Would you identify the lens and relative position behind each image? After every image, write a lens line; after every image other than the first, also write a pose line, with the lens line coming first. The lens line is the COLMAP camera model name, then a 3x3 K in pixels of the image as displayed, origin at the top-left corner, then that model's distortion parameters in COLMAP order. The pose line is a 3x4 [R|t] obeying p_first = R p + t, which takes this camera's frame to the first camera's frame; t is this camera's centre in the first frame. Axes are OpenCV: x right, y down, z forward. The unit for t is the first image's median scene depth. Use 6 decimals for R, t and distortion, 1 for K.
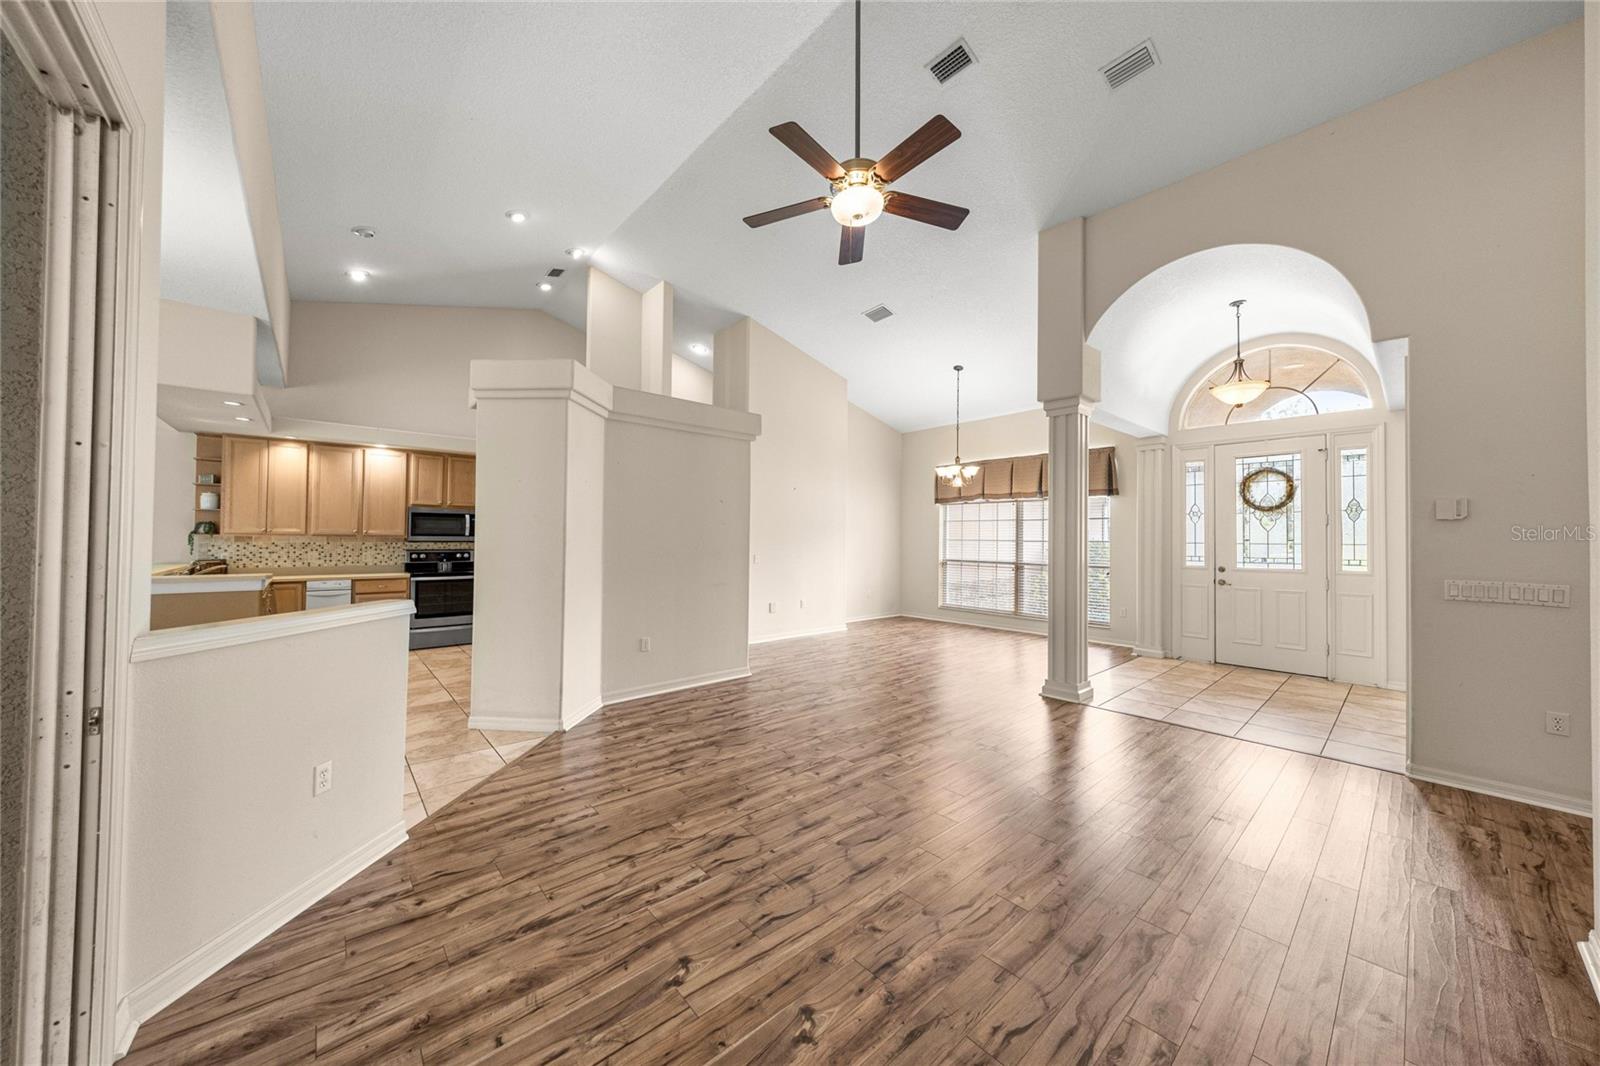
lens RADIAL K [[560.2, 0, 800.6], [0, 560.2, 533.0], [0, 0, 1]] dist [0.001231, -0.000237]
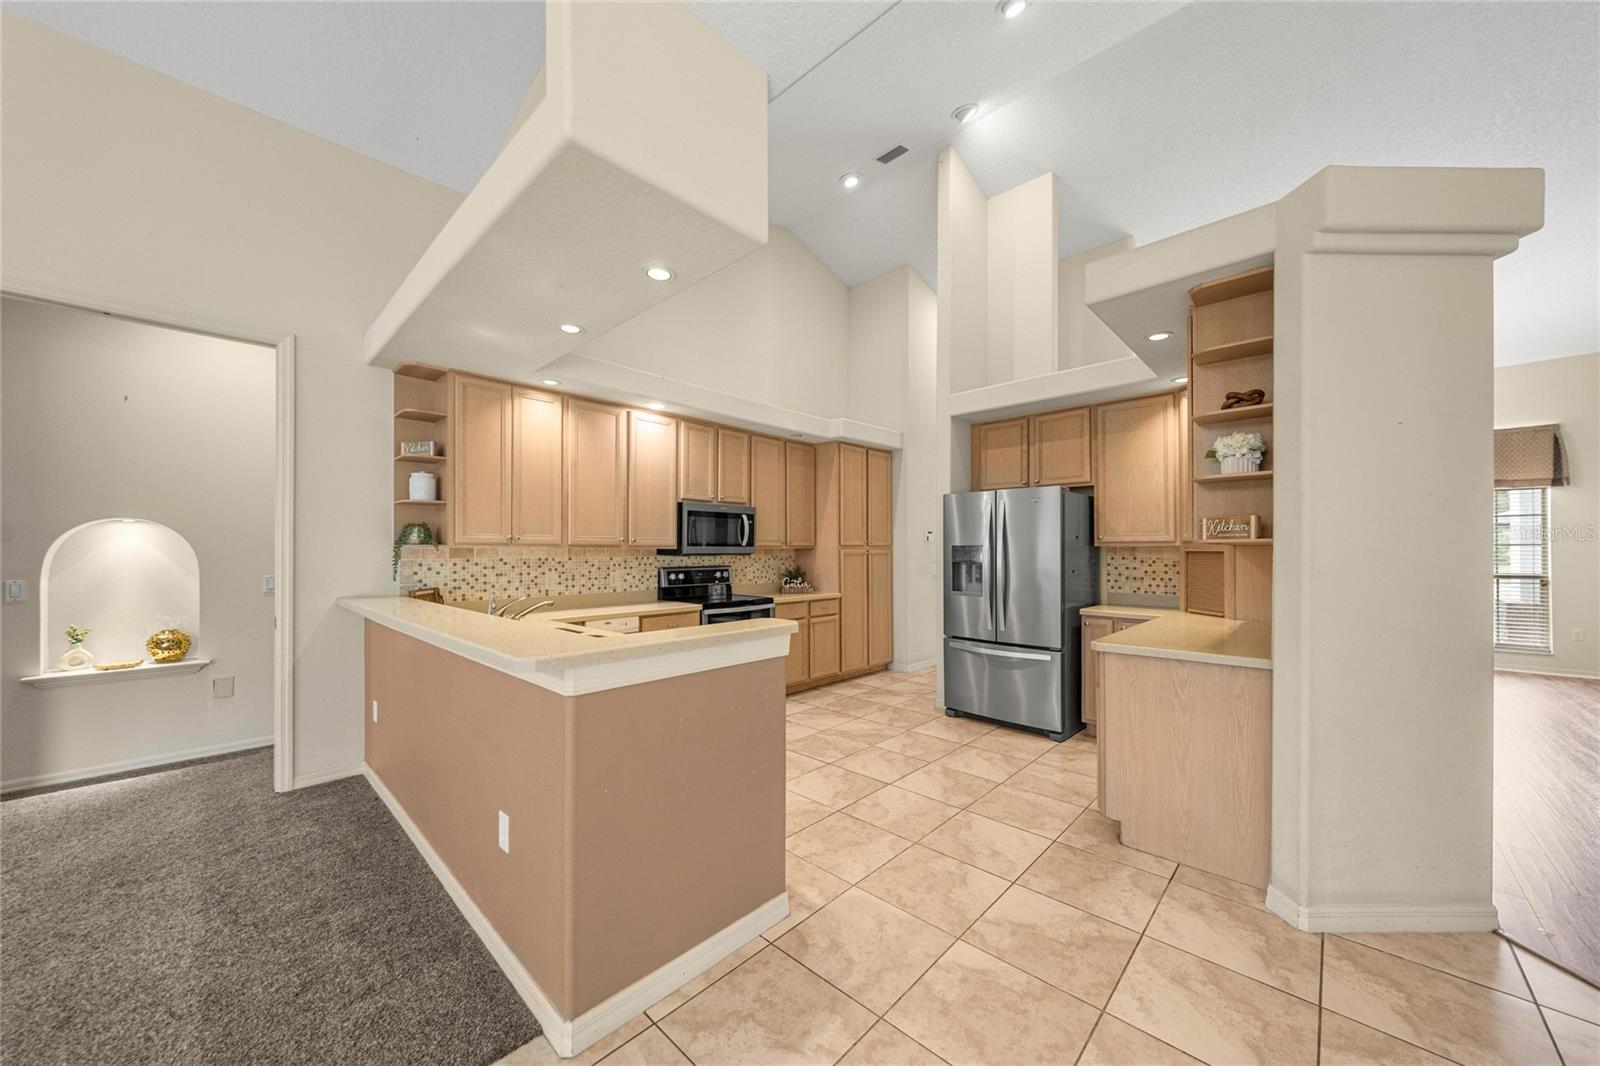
lens RADIAL K [[560.2, 0, 791.6], [0, 560.2, 545.0], [0, 0, 1]] dist [0.001231, -0.000237]
pose [[0.995322, -0.010271, 0.096062, -0.831895], [0.010359, 0.999946, -0.000411, 0.007090], [-0.096053, 0.001405, 0.995375, 0.441475]]
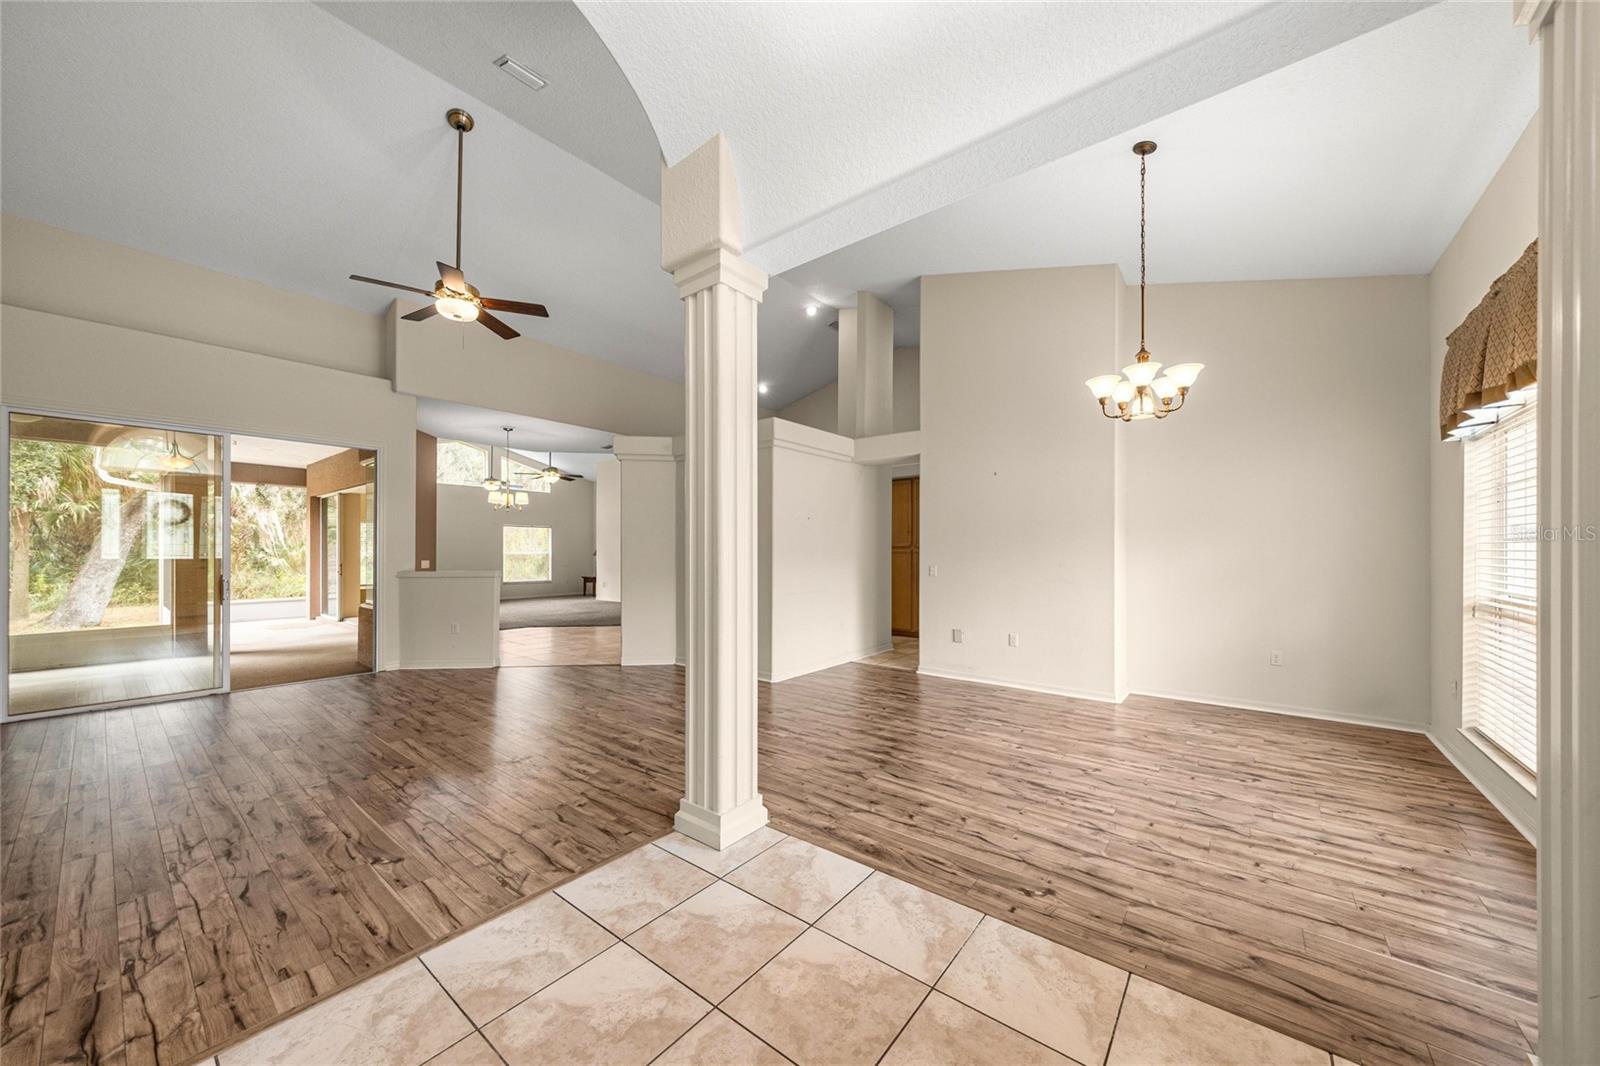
lens RADIAL K [[560.2, 0, 792.9], [0, 560.2, 550.6], [0, 0, 1]] dist [0.001231, -0.000237]
pose [[0.172419, -0.005042, -0.985011, 0.974339], [0.004920, 0.999979, -0.004258, 0.023277], [0.985012, -0.004112, 0.172440, 0.929796]]
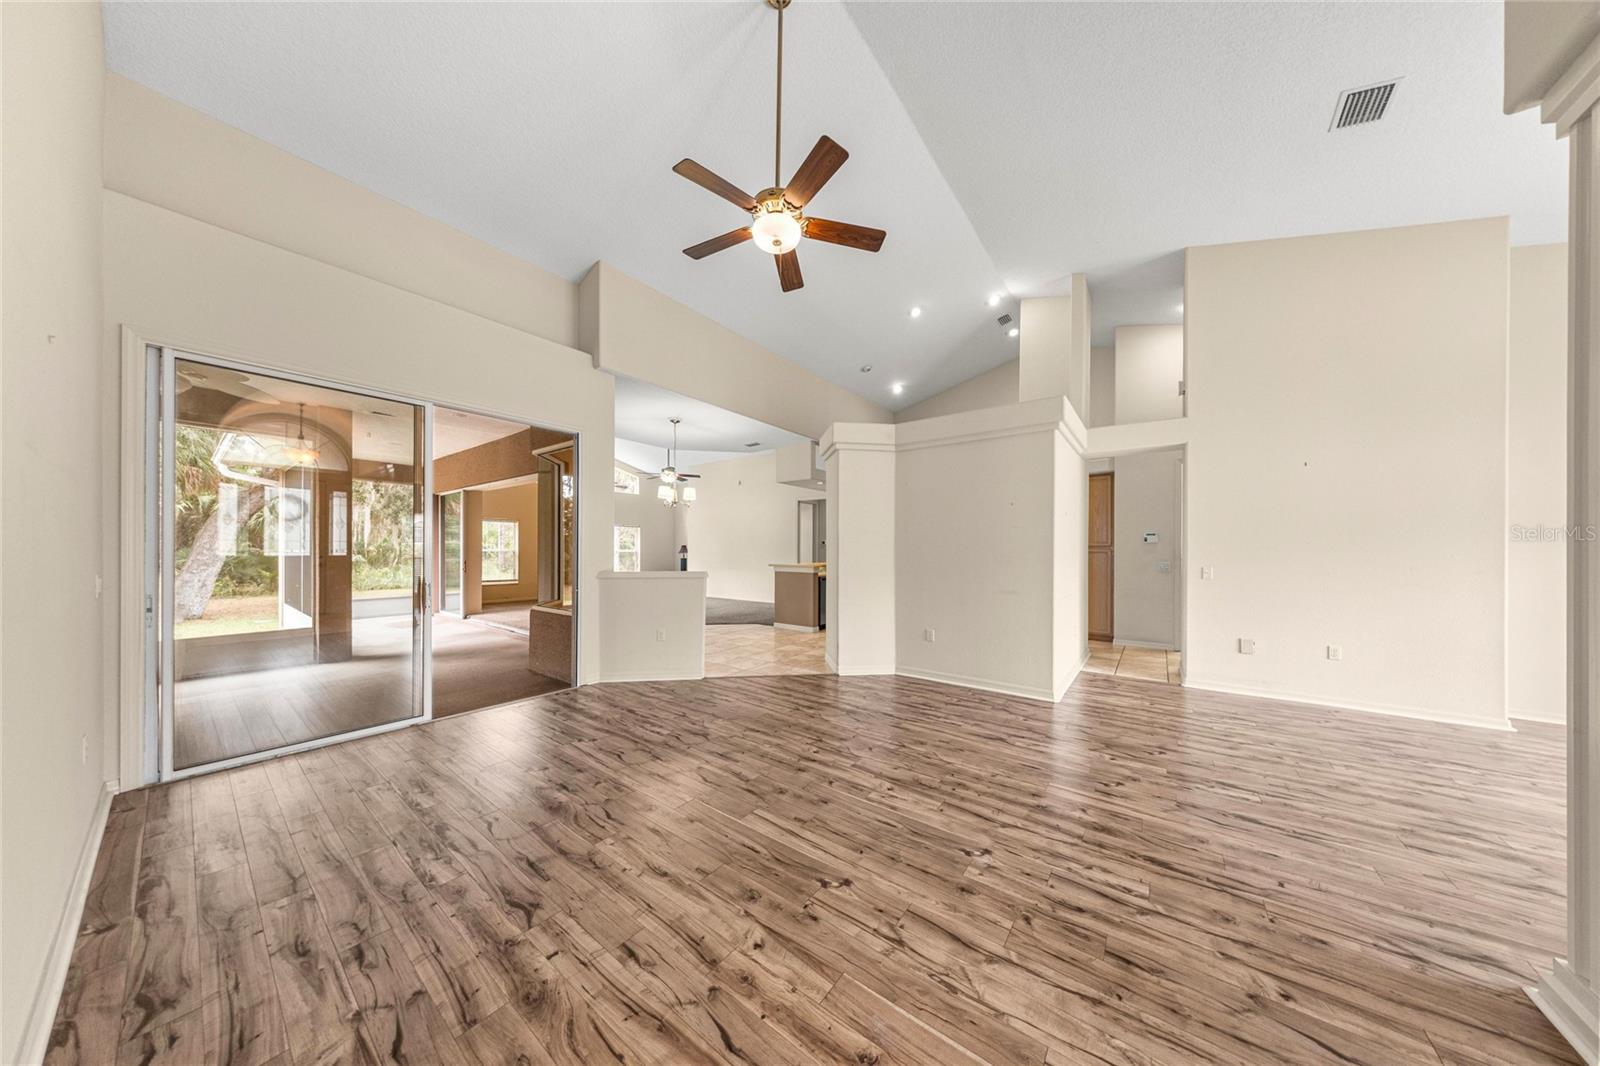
lens RADIAL K [[473.1, 0, 796.6], [0, 473.1, 548.3], [0, 0, 1]] dist [-0.000655, -0.000370]
pose [[0.199038, -0.006319, -0.979971, 0.594293], [0.000600, 0.999980, -0.006326, 0.020601], [0.979992, 0.000672, 0.199038, 0.490715]]
